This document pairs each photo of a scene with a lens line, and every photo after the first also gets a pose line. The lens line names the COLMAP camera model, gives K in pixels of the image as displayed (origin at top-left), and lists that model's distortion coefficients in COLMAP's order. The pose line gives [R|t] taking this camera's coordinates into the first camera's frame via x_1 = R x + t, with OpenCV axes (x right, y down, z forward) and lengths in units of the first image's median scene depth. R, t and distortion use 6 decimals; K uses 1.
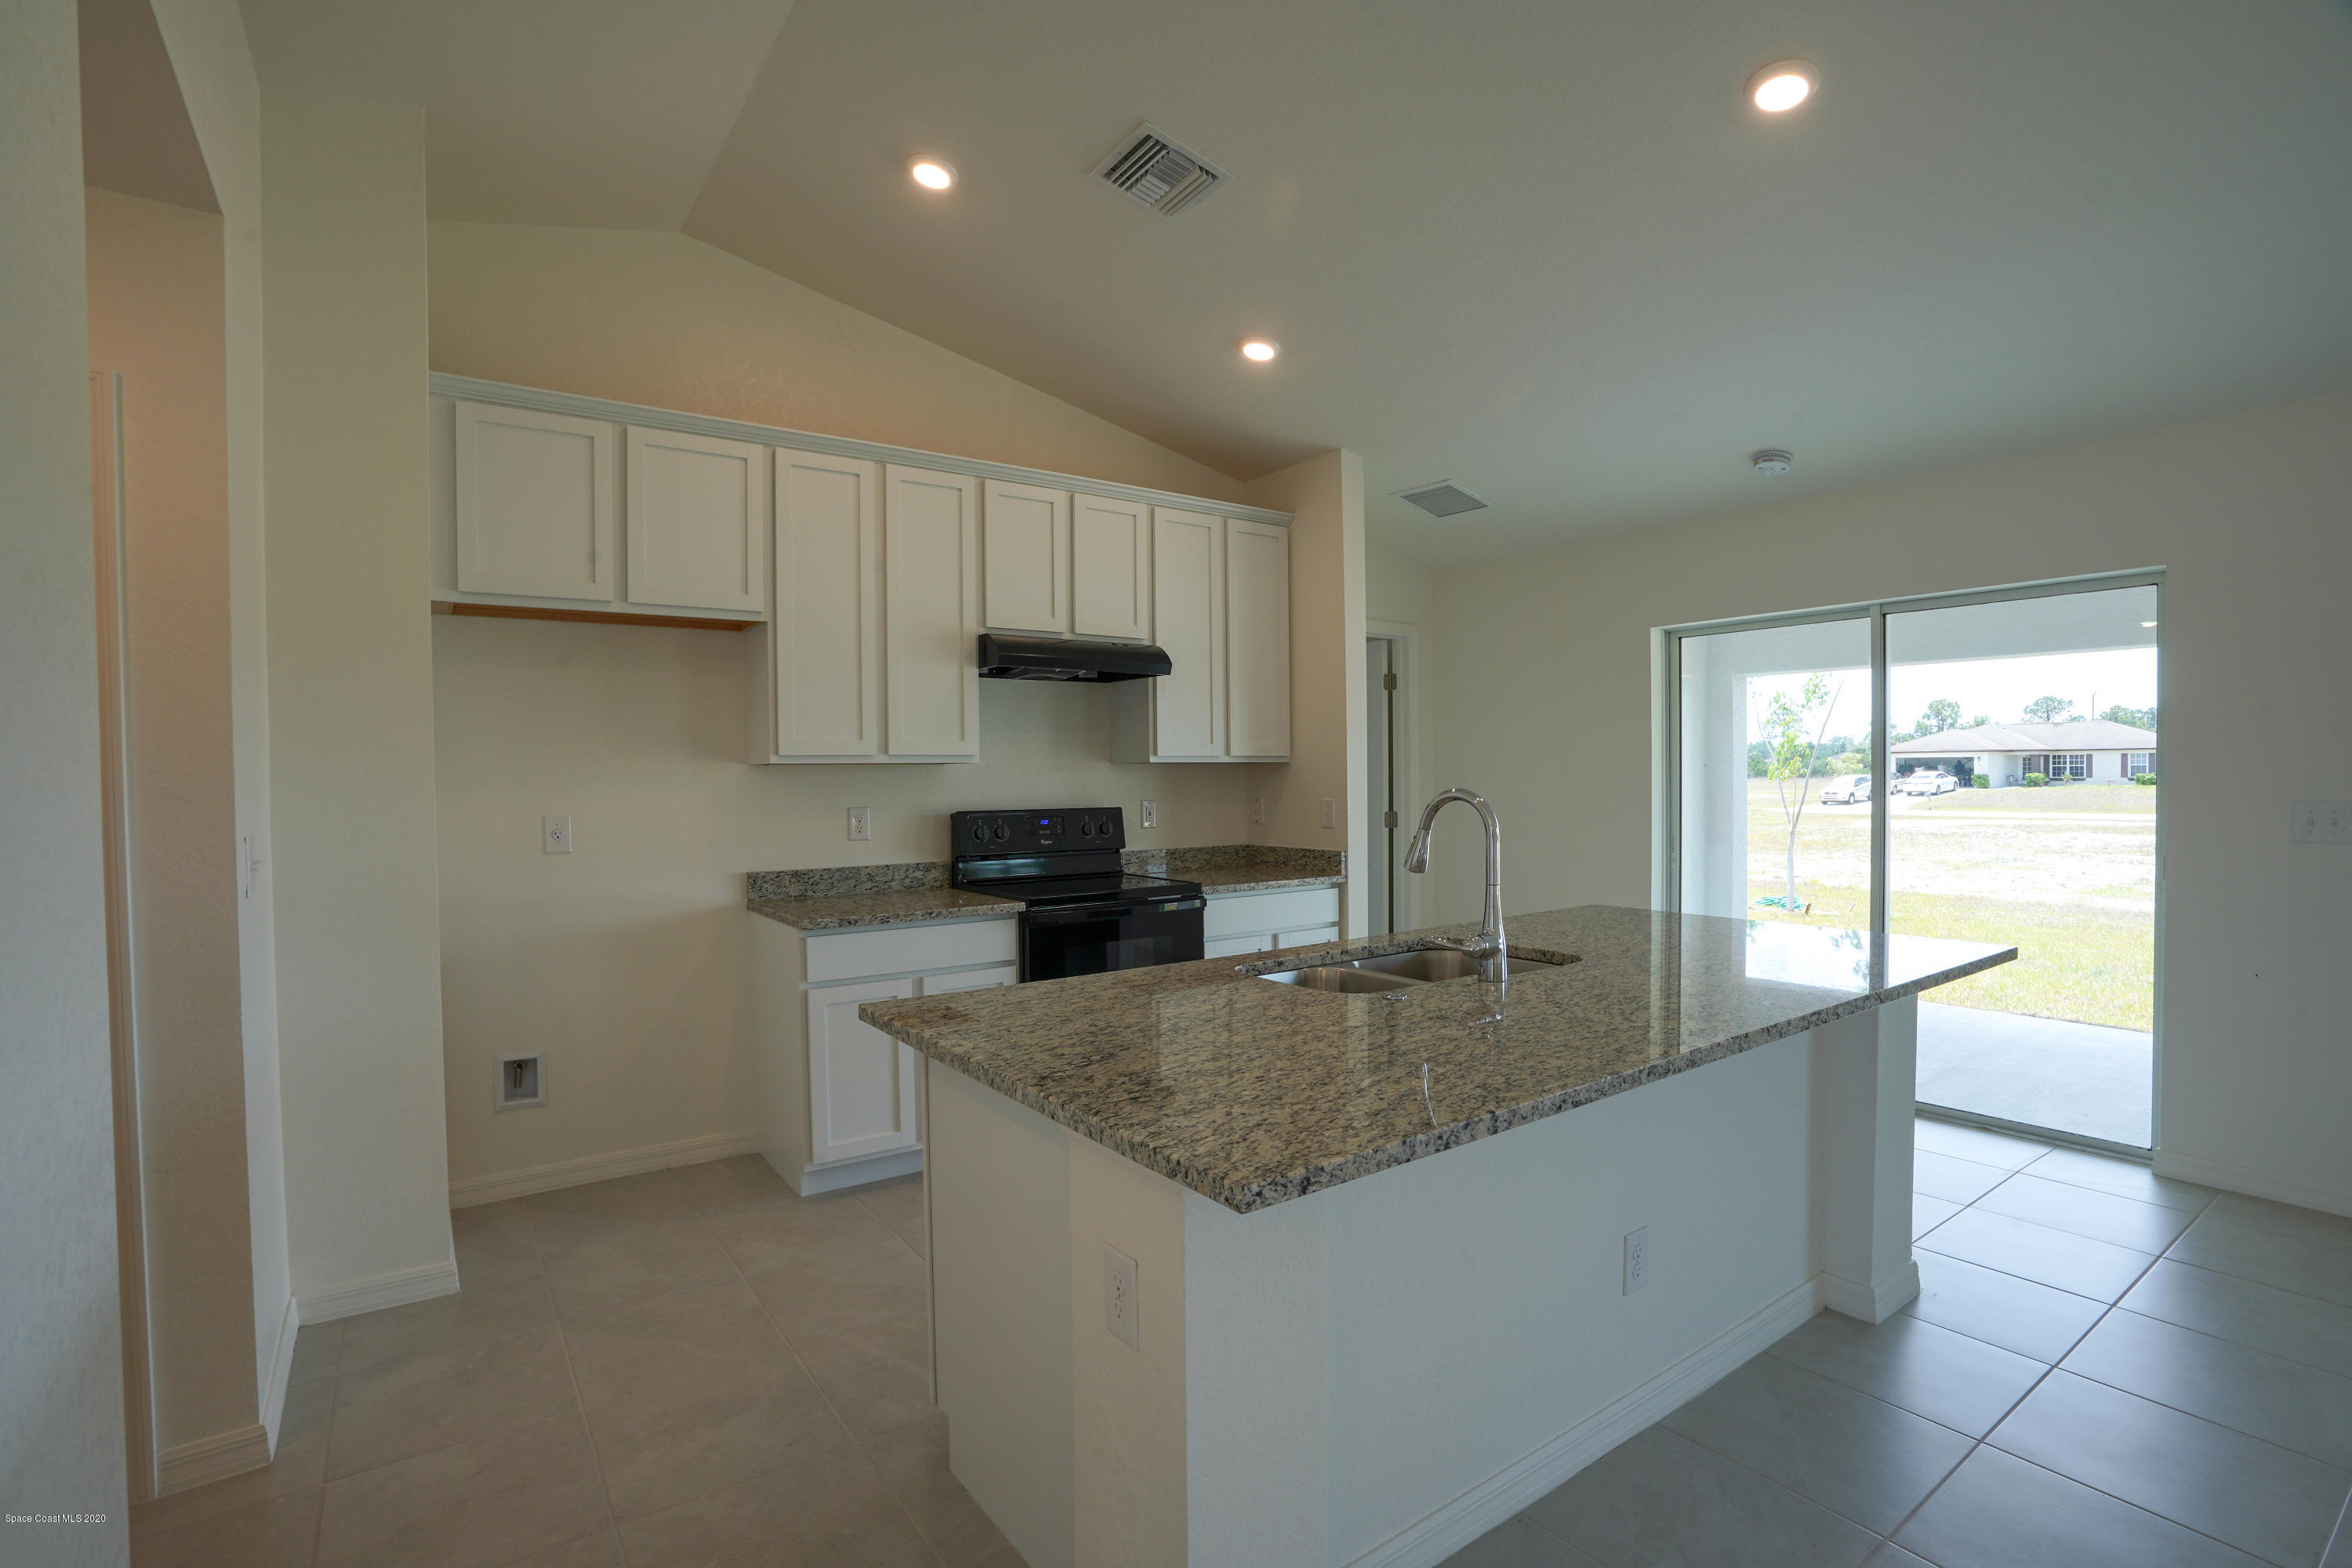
lens RADIAL K [[1087.6, 0, 1162.6], [0, 1087.6, 793.6], [0, 0, 1]] dist [-0.070086, 0.026440]
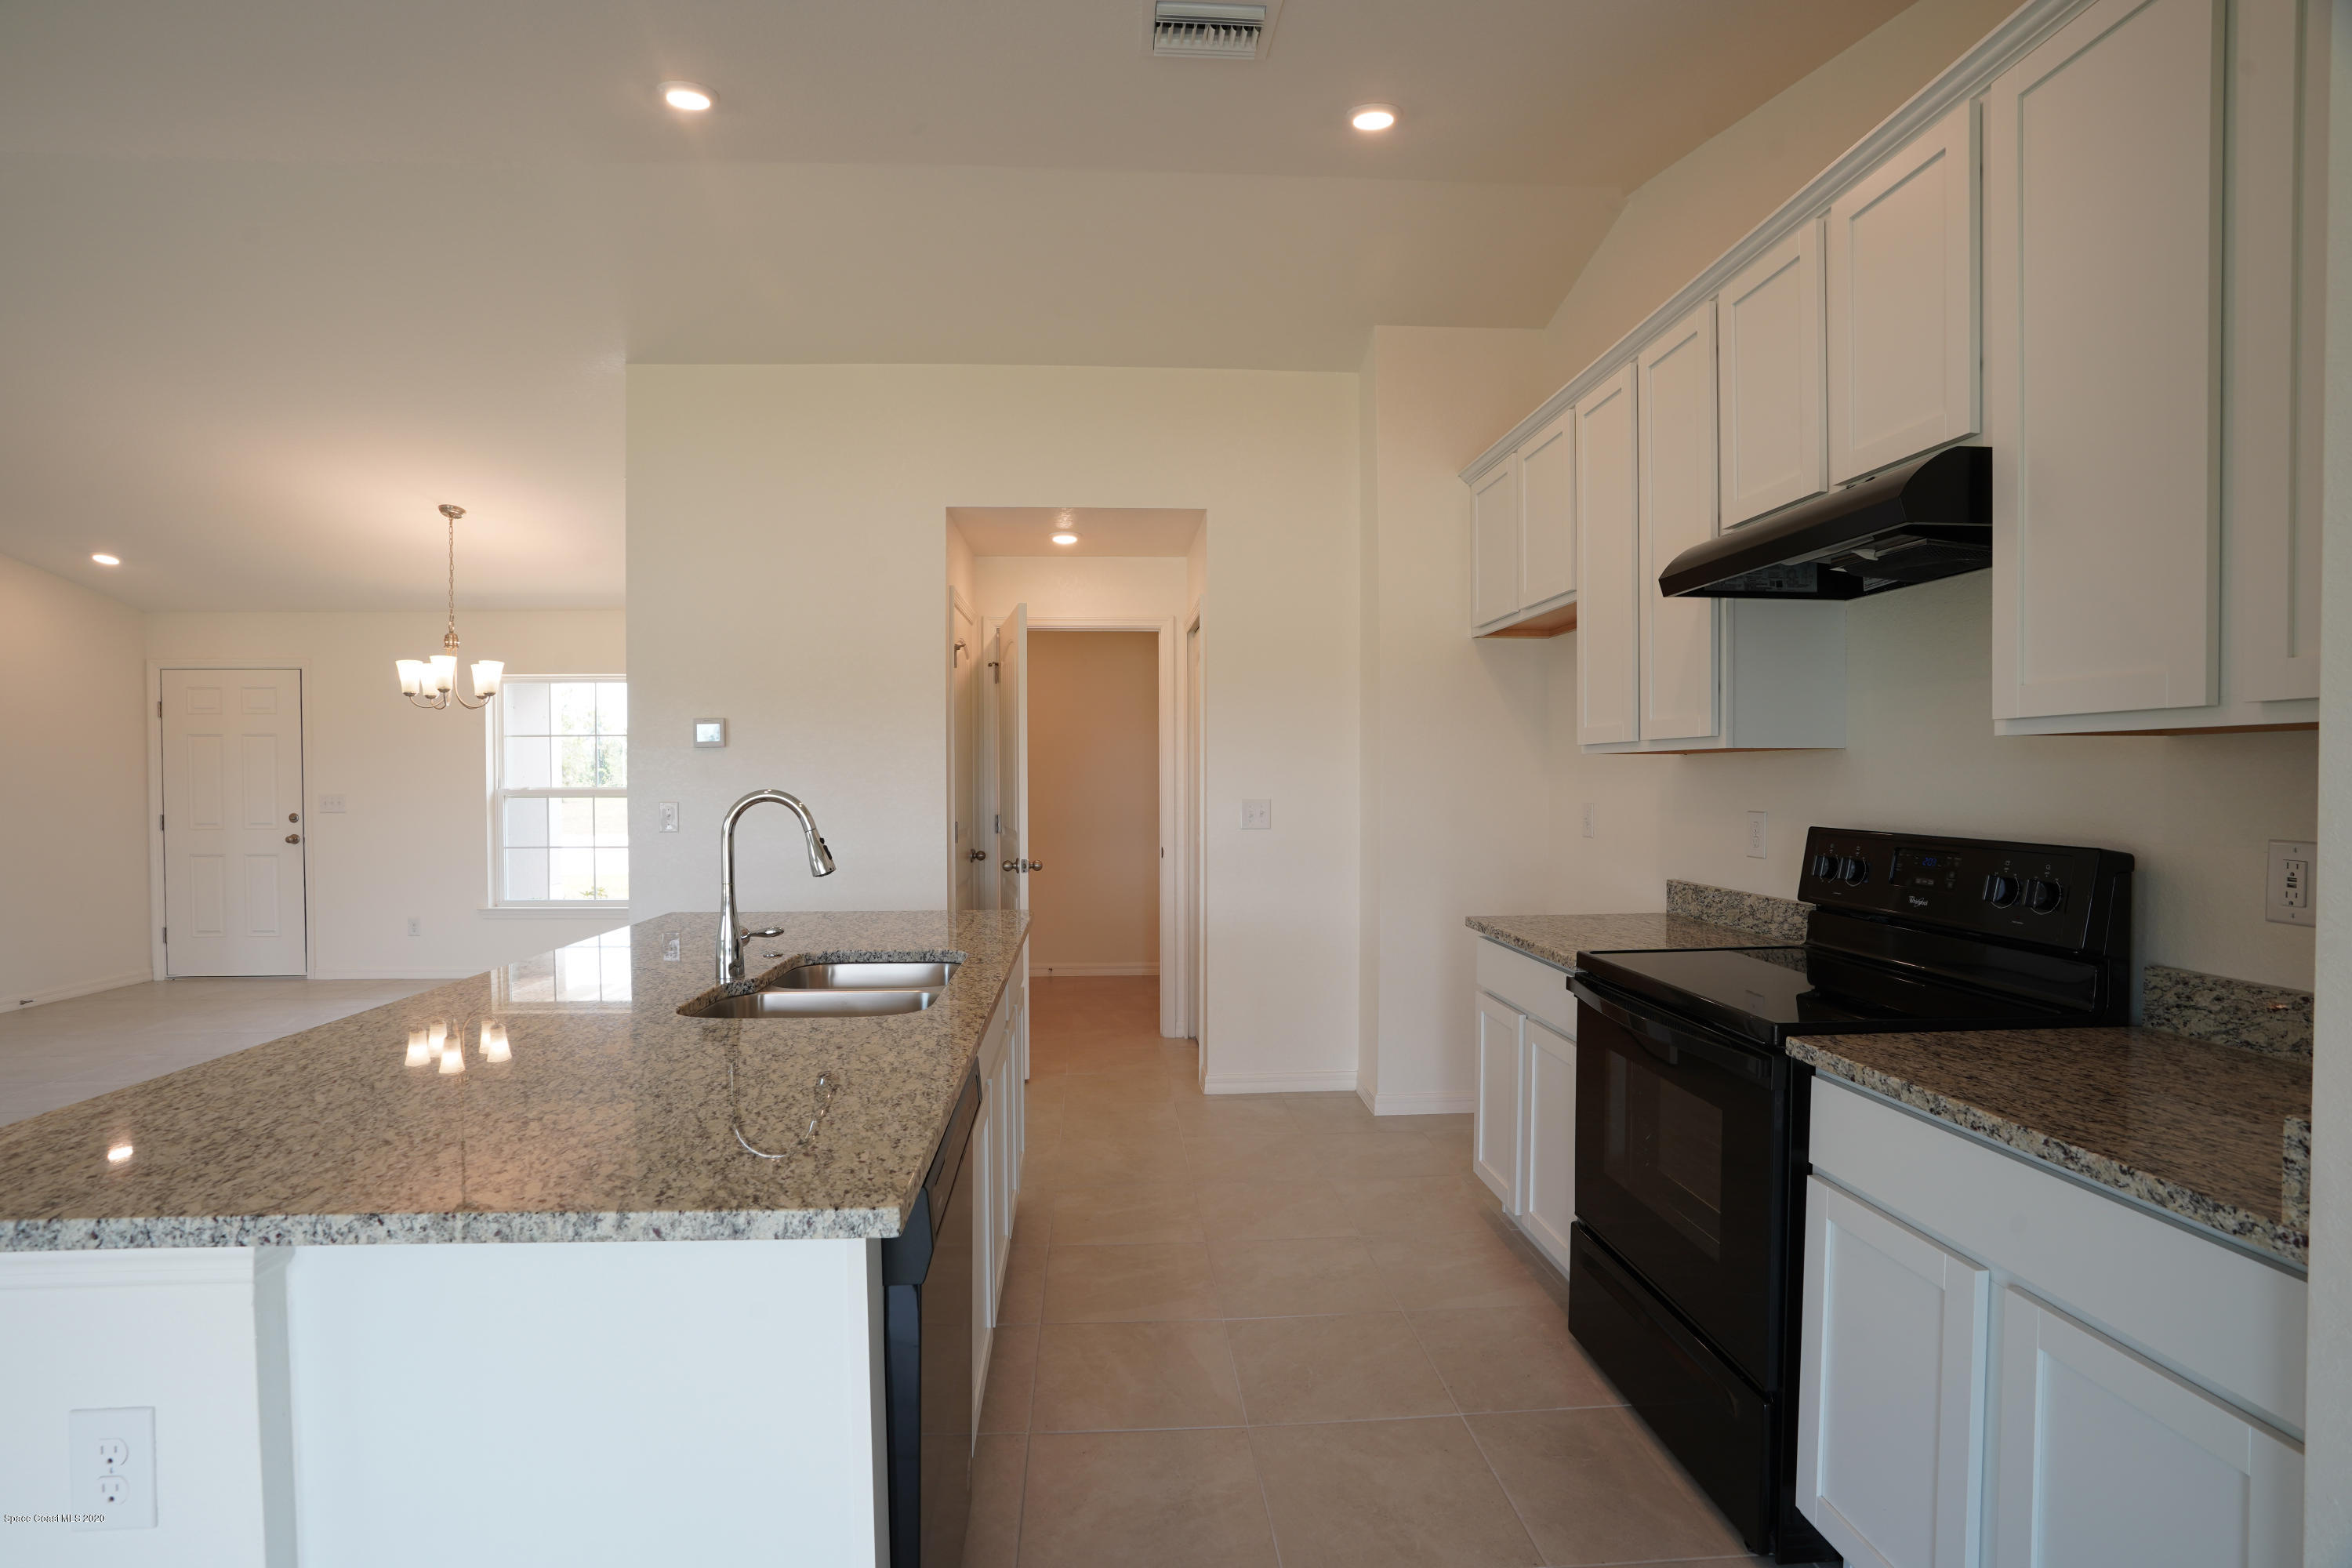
lens RADIAL K [[1087.6, 0, 1162.6], [0, 1087.6, 793.6], [0, 0, 1]] dist [-0.070086, 0.026440]
pose [[-0.525663, 0.025459, -0.850312, 0.504600], [-0.006882, 0.999392, 0.034177, -0.019705], [0.850665, 0.023817, -0.525168, 0.998930]]
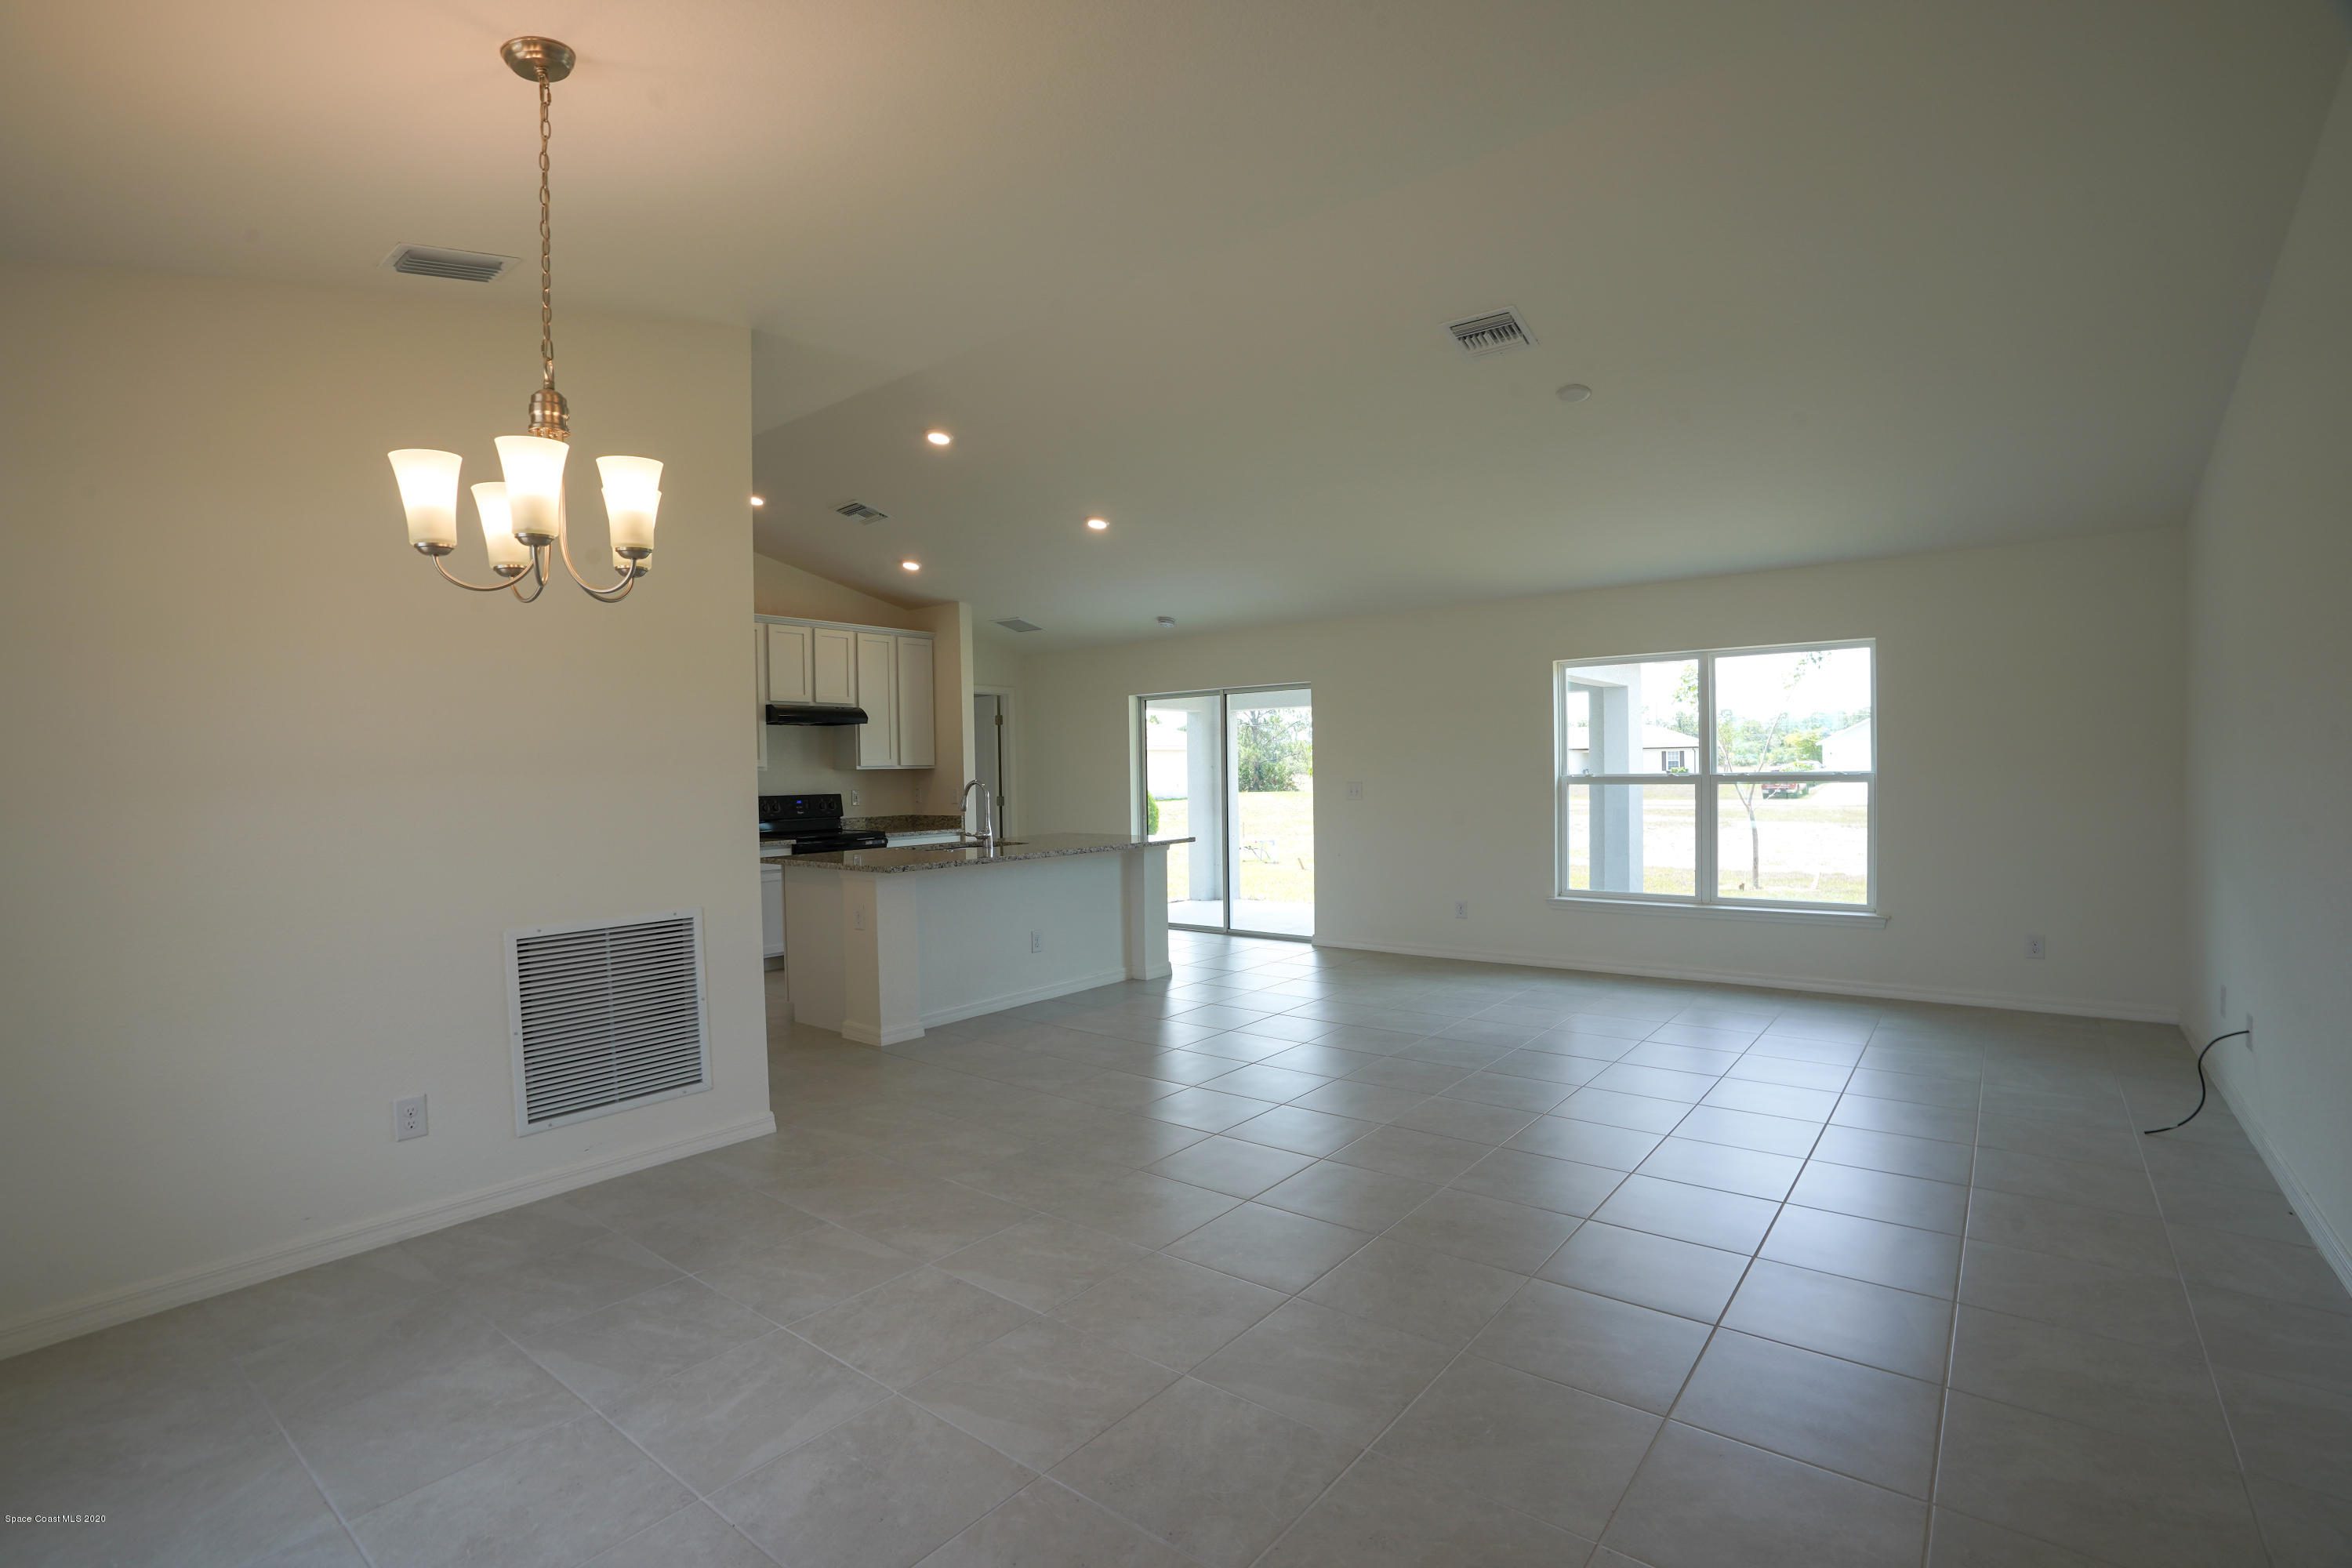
lens RADIAL K [[1087.6, 0, 1162.6], [0, 1087.6, 793.6], [0, 0, 1]] dist [-0.070086, 0.026440]
pose [[0.961523, -0.013690, 0.274383, -0.017450], [0.014149, 0.999900, 0.000307, 0.020799], [-0.274360, 0.003587, 0.961620, -0.986367]]
